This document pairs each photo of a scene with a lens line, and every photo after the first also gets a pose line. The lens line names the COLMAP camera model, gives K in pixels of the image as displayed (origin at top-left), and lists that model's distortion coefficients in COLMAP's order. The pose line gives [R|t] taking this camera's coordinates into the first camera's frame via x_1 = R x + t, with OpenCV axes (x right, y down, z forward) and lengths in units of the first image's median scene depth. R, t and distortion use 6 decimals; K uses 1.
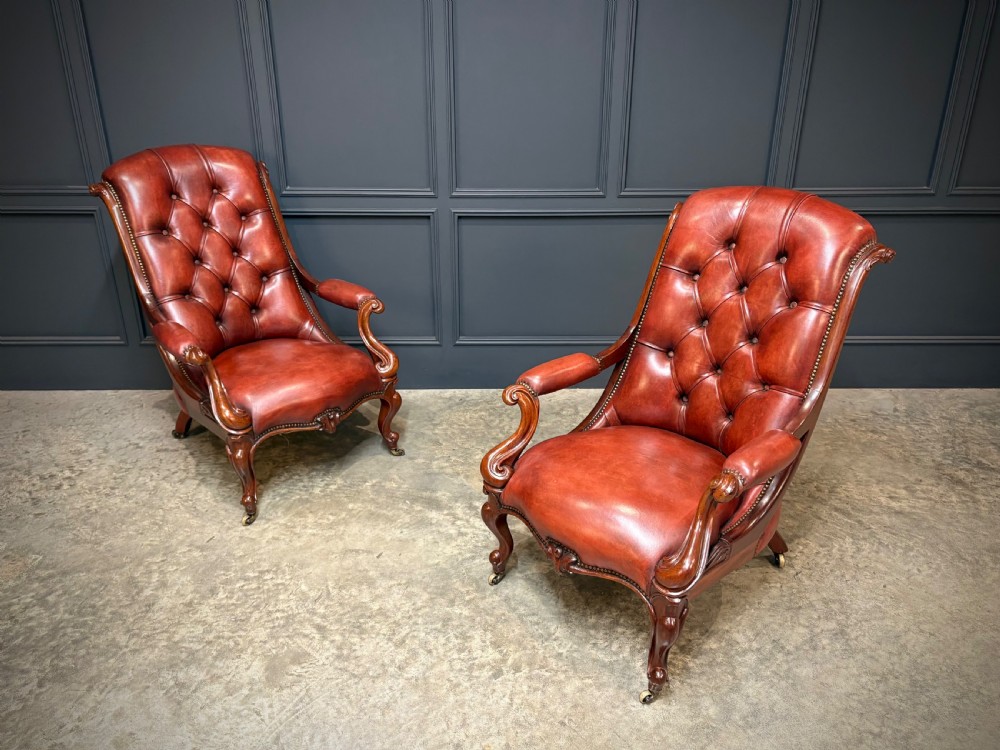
lens RADIAL K [[748.0, 0, 514.5], [0, 748.0, 374.5], [0, 0, 1]] dist [-0.007043, 0.031696]
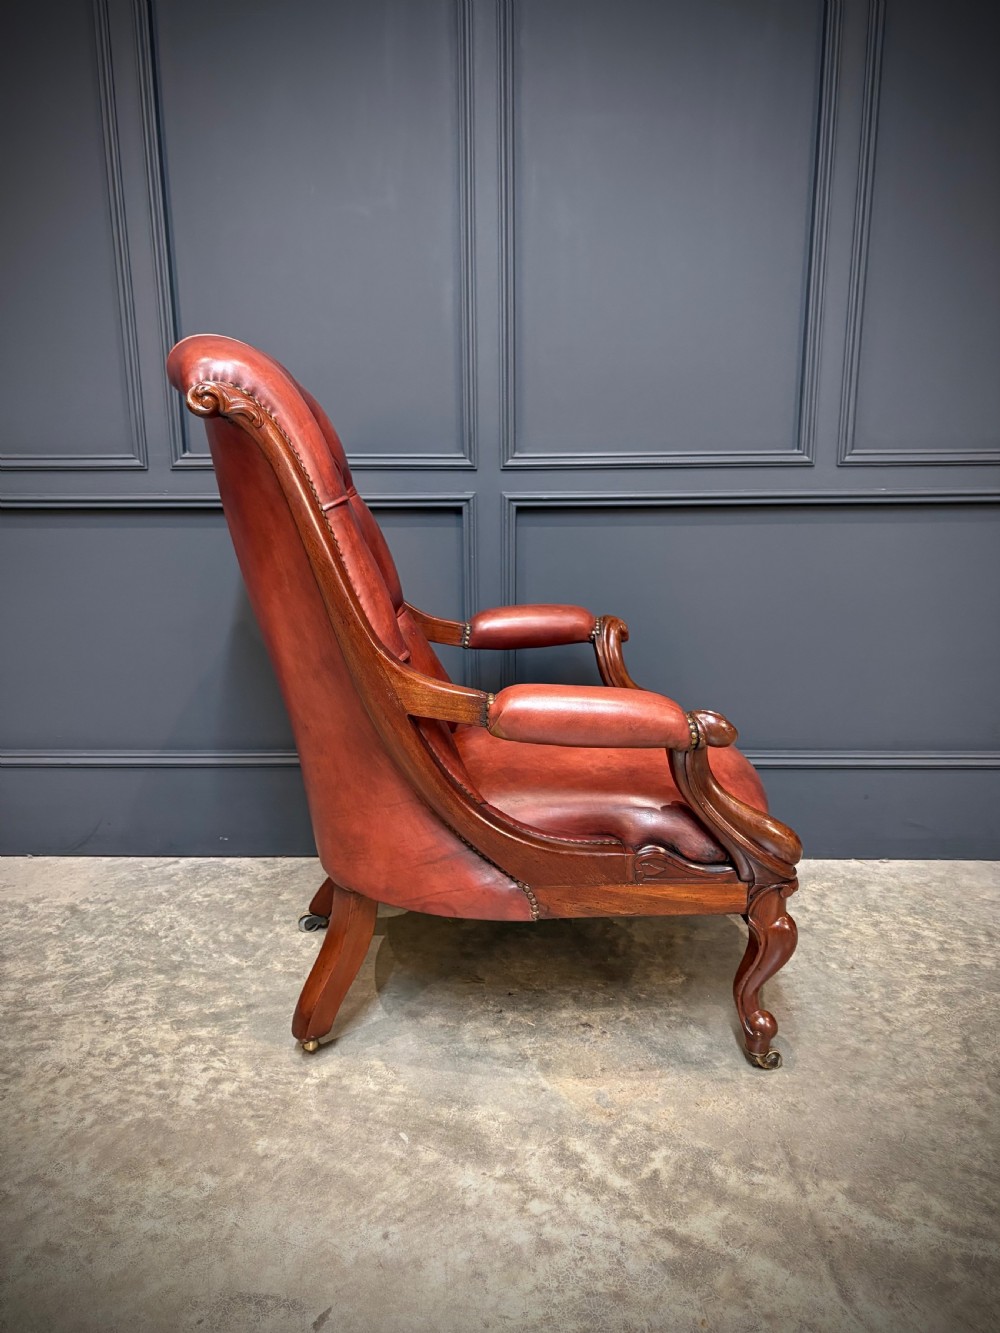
lens RADIAL K [[1000.6, 0, 496.3], [0, 1000.6, 667.9], [0, 0, 1]] dist [0.056129, -0.075705]
pose [[0.998356, -0.003940, -0.057189, -0.066124], [-0.006454, 0.983569, -0.180417, 0.022767], [0.056960, 0.180489, 0.981926, 0.458813]]
